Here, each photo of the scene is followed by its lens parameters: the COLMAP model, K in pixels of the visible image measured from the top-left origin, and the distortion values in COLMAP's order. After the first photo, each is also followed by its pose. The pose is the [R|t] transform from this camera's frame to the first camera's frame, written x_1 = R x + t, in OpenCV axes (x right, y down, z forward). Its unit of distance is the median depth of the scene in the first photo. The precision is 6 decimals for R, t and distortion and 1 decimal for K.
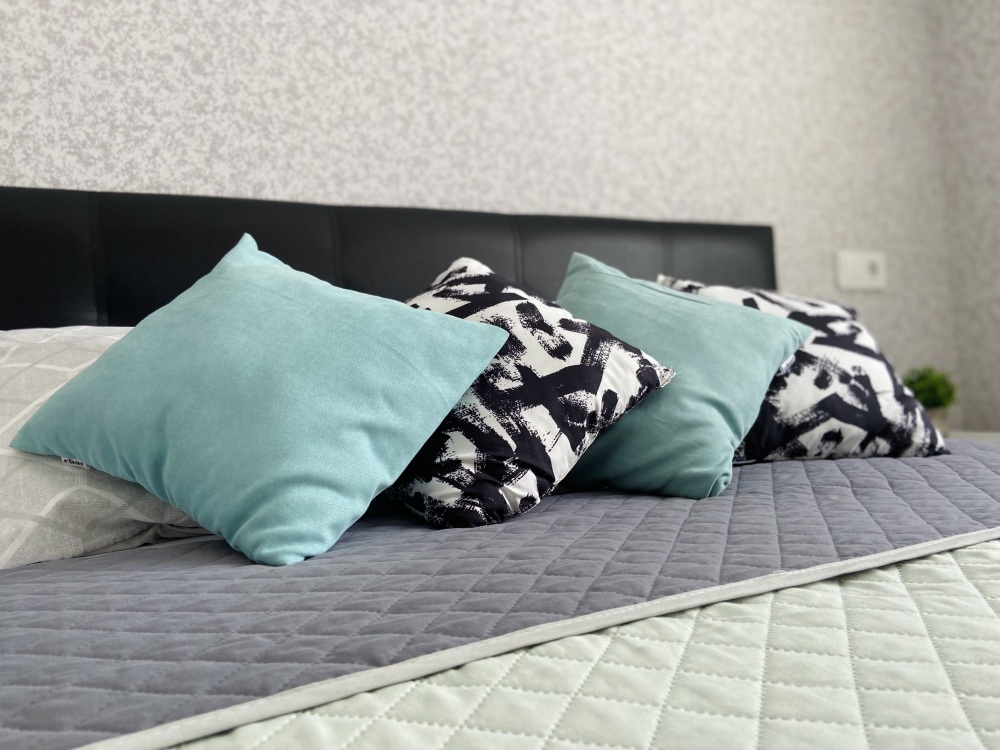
lens RADIAL K [[787.4, 0, 506.8], [0, 787.4, 368.5], [0, 0, 1]] dist [0.116685, -0.154529]
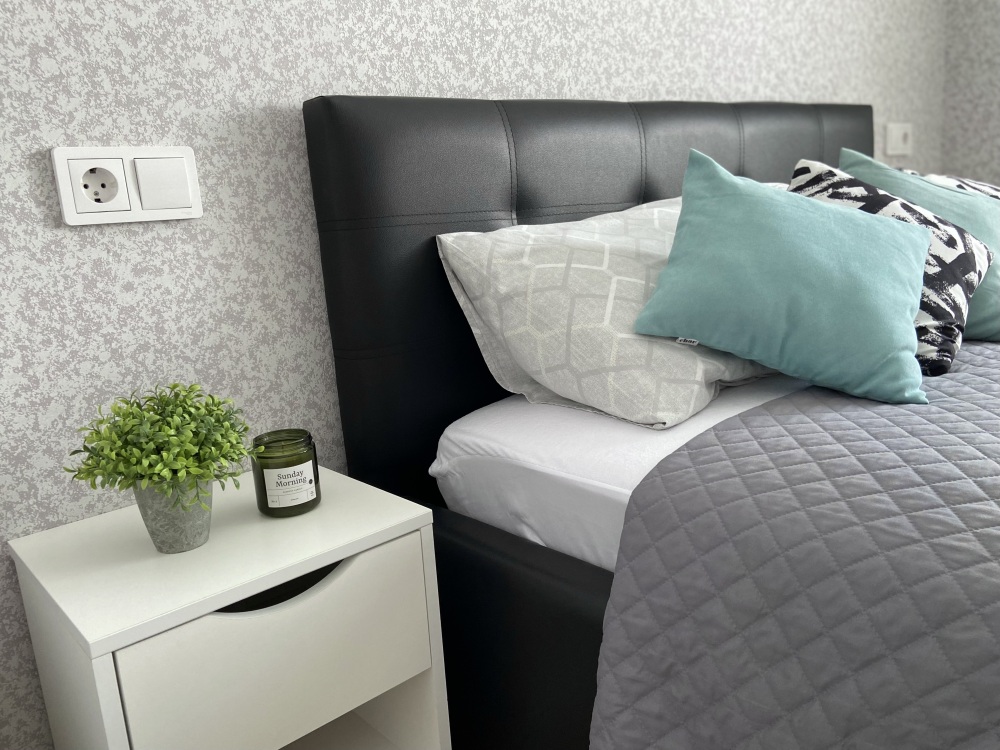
lens RADIAL K [[789.0, 0, 462.4], [0, 789.0, 378.4], [0, 0, 1]] dist [0.124911, -0.157693]
pose [[0.976014, -0.060843, 0.209034, -0.751974], [0.013285, 0.975010, 0.221763, -0.080609], [-0.217303, -0.213667, 0.952432, -0.143220]]
